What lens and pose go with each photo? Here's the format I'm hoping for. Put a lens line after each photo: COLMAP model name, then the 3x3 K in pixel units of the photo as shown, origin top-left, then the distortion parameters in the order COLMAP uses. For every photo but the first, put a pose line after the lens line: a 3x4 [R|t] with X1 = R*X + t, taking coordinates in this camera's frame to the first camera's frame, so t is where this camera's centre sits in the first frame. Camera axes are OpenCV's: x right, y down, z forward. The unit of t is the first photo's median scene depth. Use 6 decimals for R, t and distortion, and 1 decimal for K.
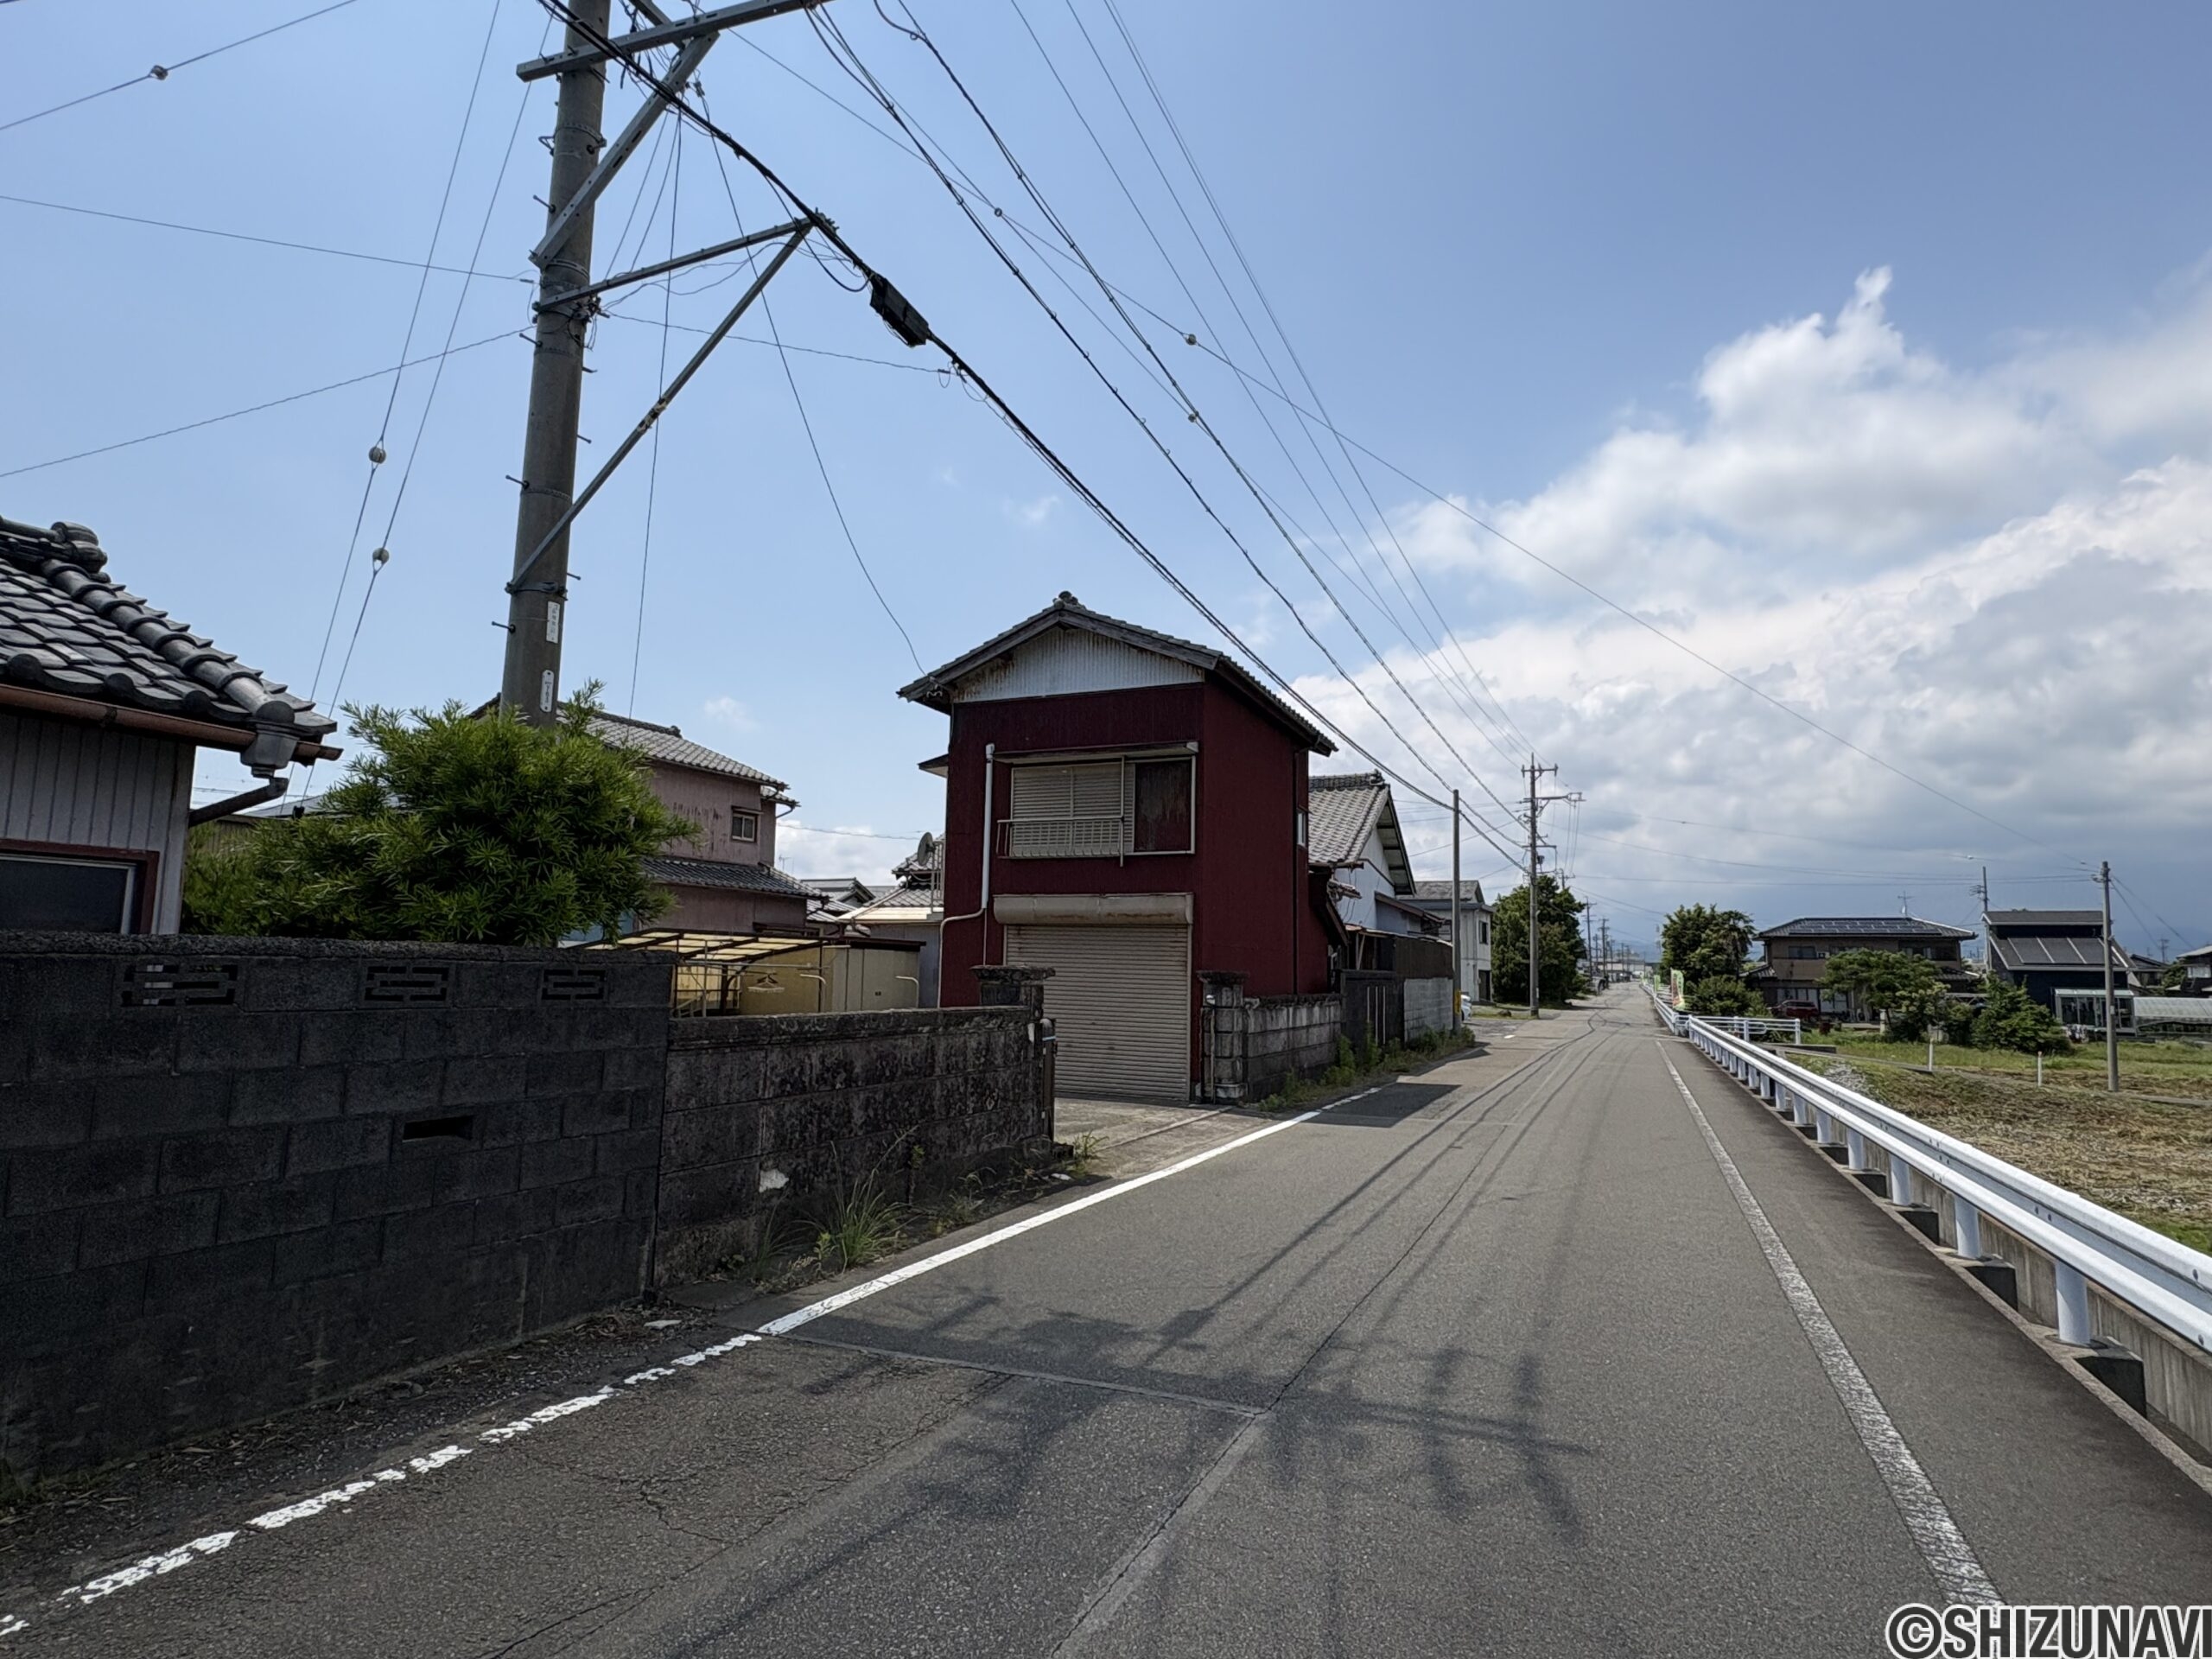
lens RADIAL K [[1179.1, 0, 1097.5], [0, 1179.1, 843.3], [0, 0, 1]] dist [-0.002646, 0.000271]
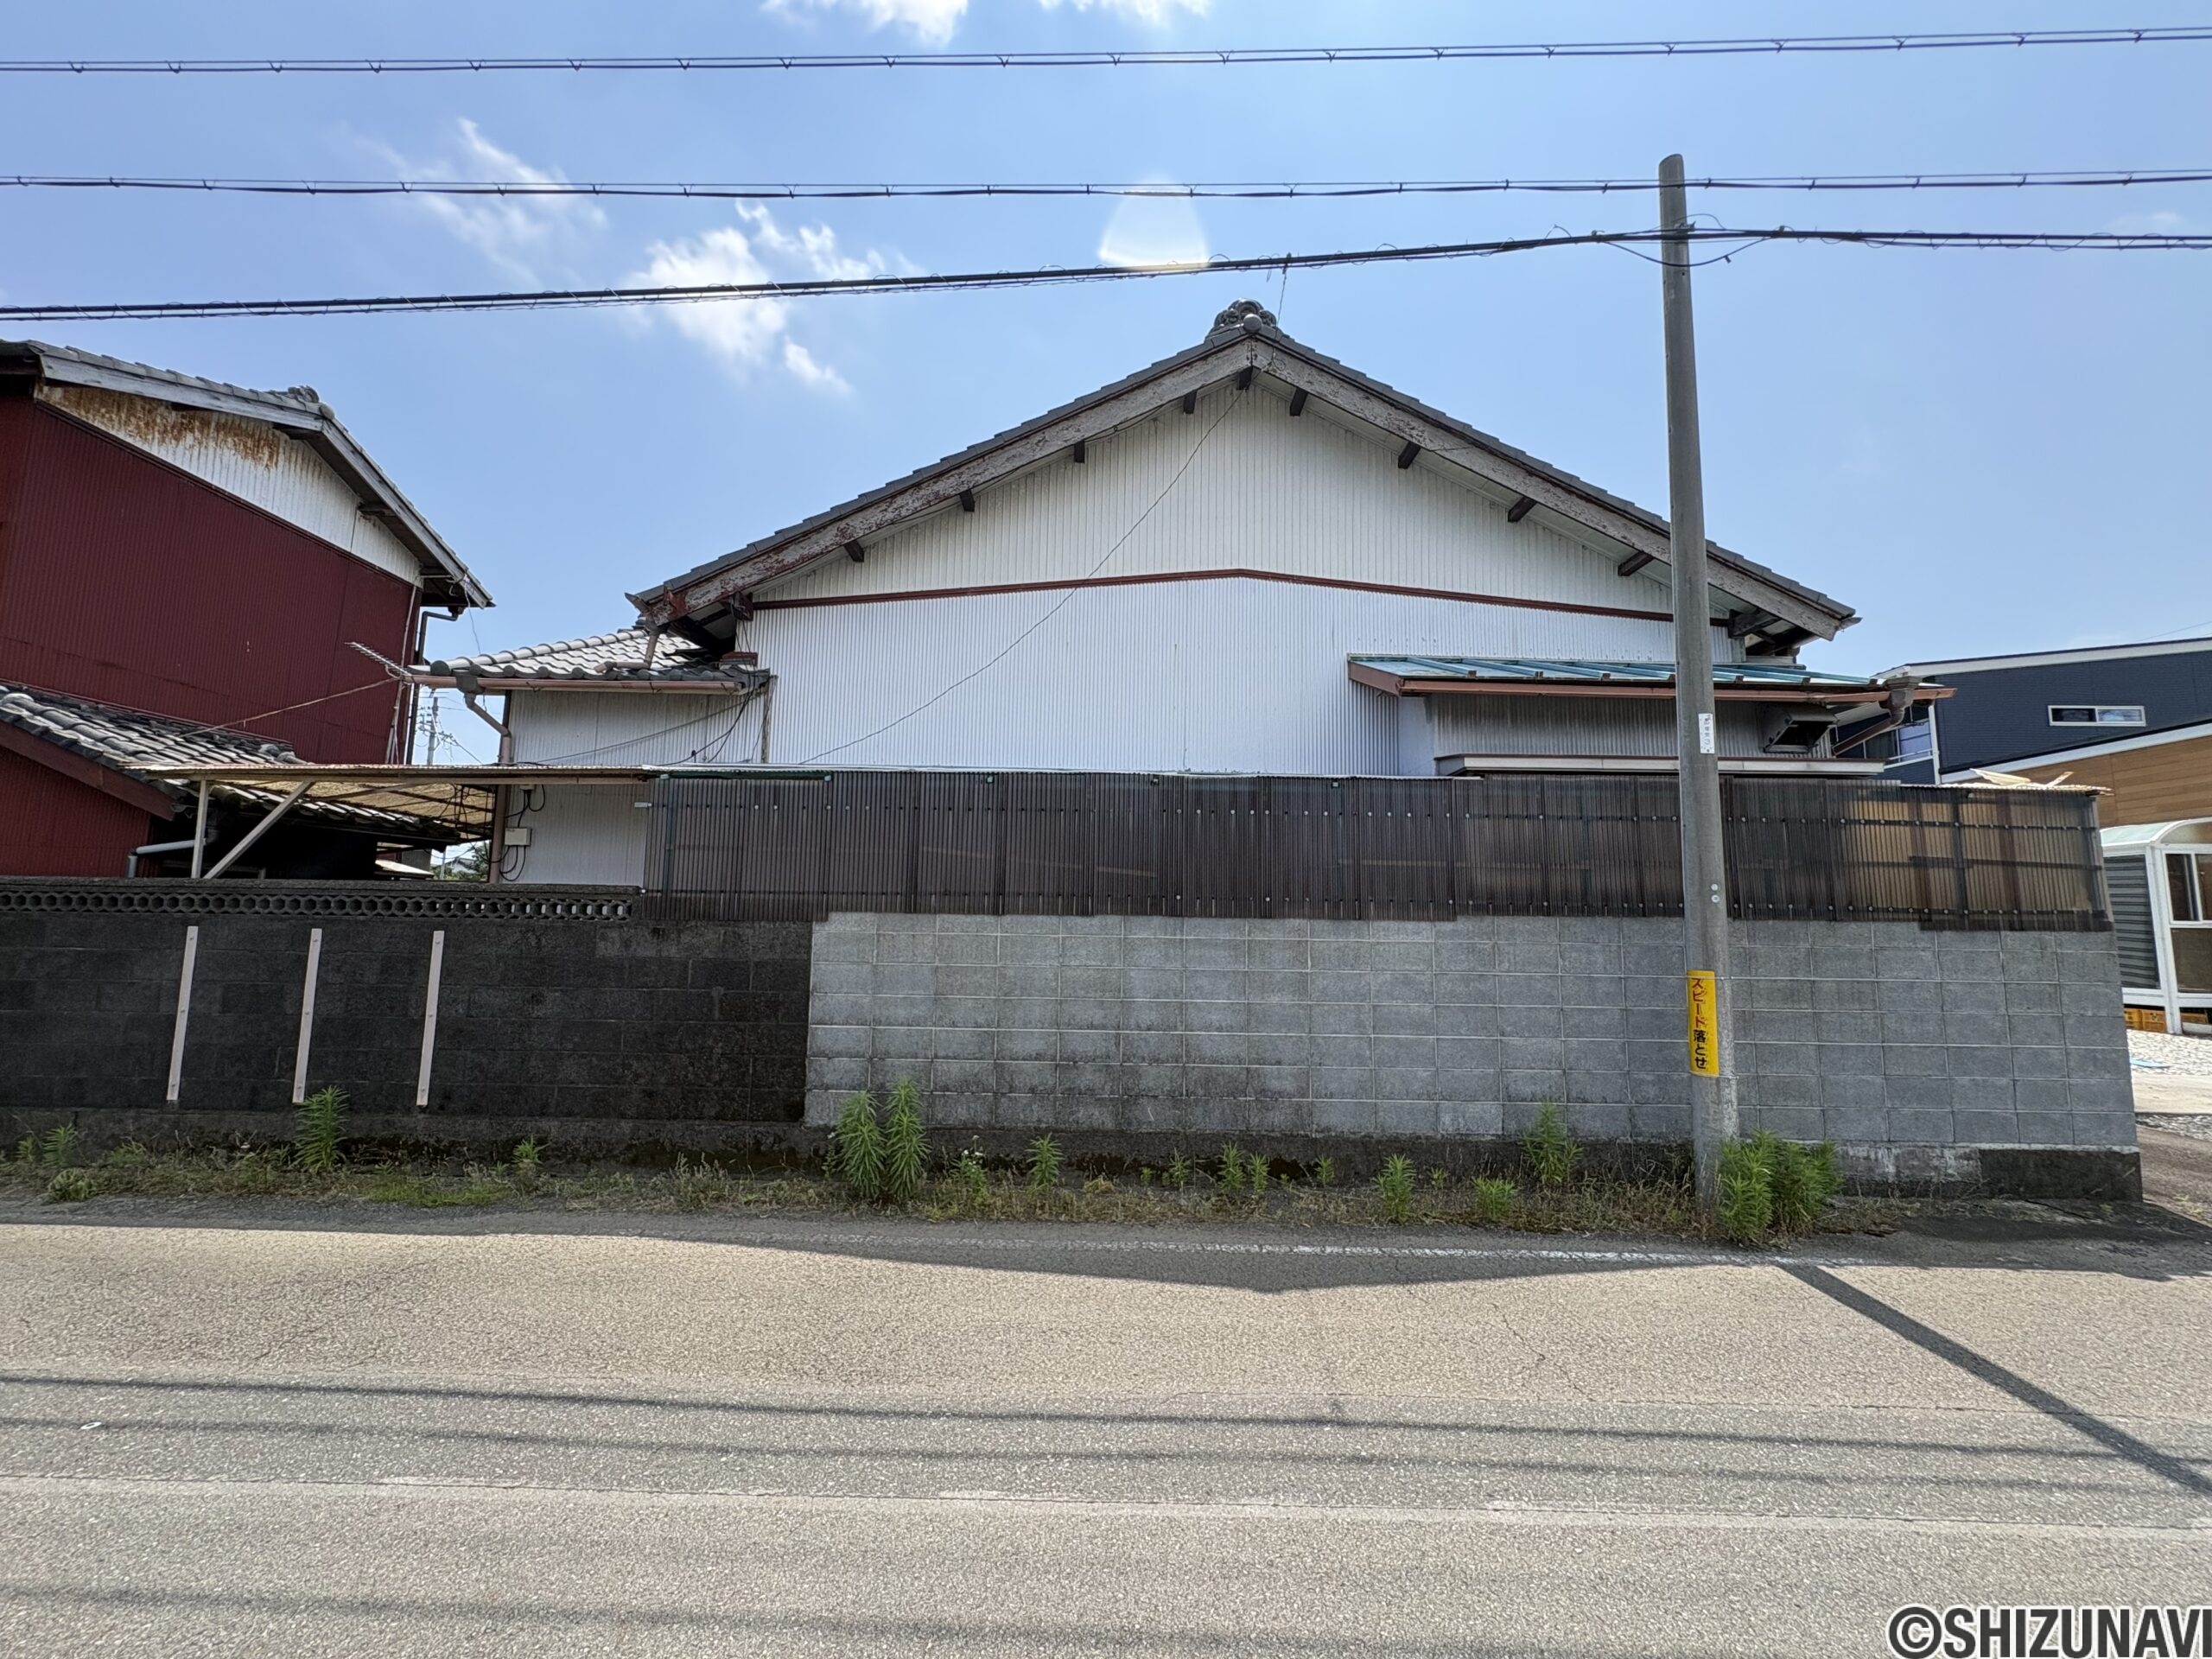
lens RADIAL K [[880.1, 0, 1105.1], [0, 880.1, 830.1], [0, 0, 1]] dist [-0.000360, 0.000339]
pose [[0.394292, -0.117404, -0.911455, 1.720914], [0.090494, 0.991946, -0.088625, 0.420888], [0.914519, -0.047537, 0.401741, 3.413715]]
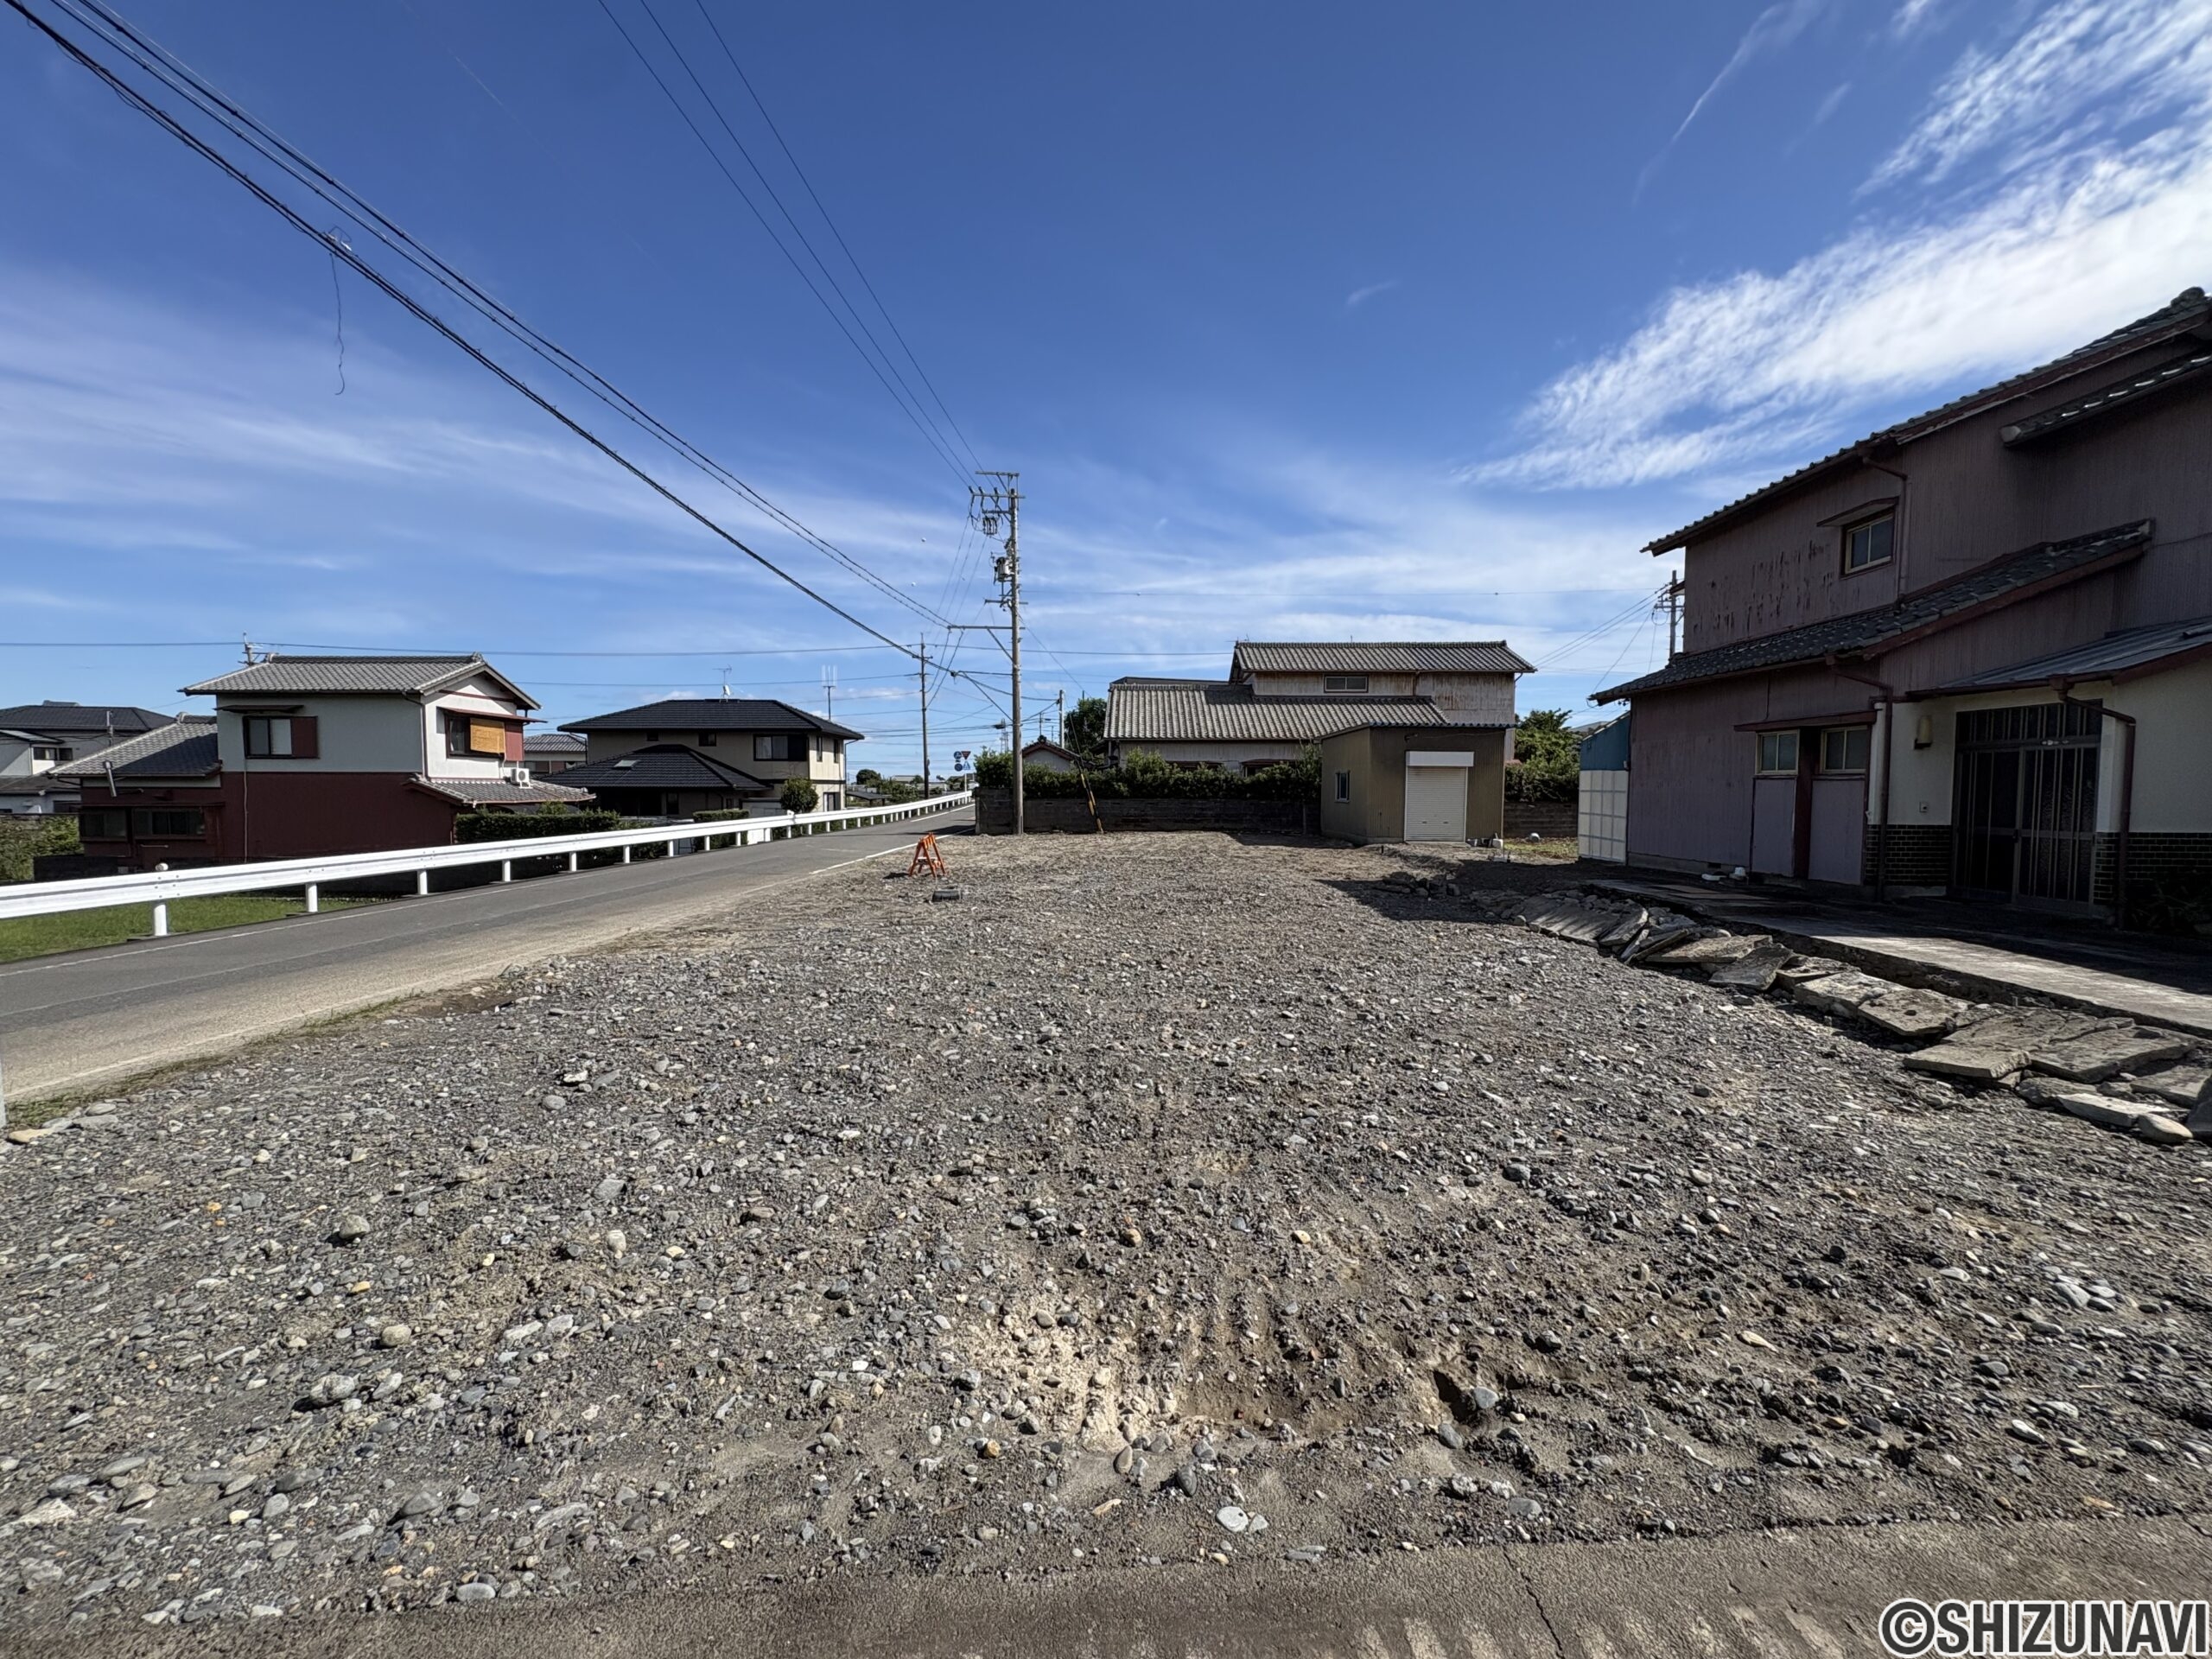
lens RADIAL K [[880.1, 0, 1103.8], [0, 880.1, 830.9], [0, 0, 1]] dist [-0.000360, 0.000339]
pose [[-0.922601, -0.001307, -0.385754, 0.776891], [0.022794, 0.998062, -0.057899, 0.550594], [0.385082, -0.062211, -0.920783, 4.966417]]
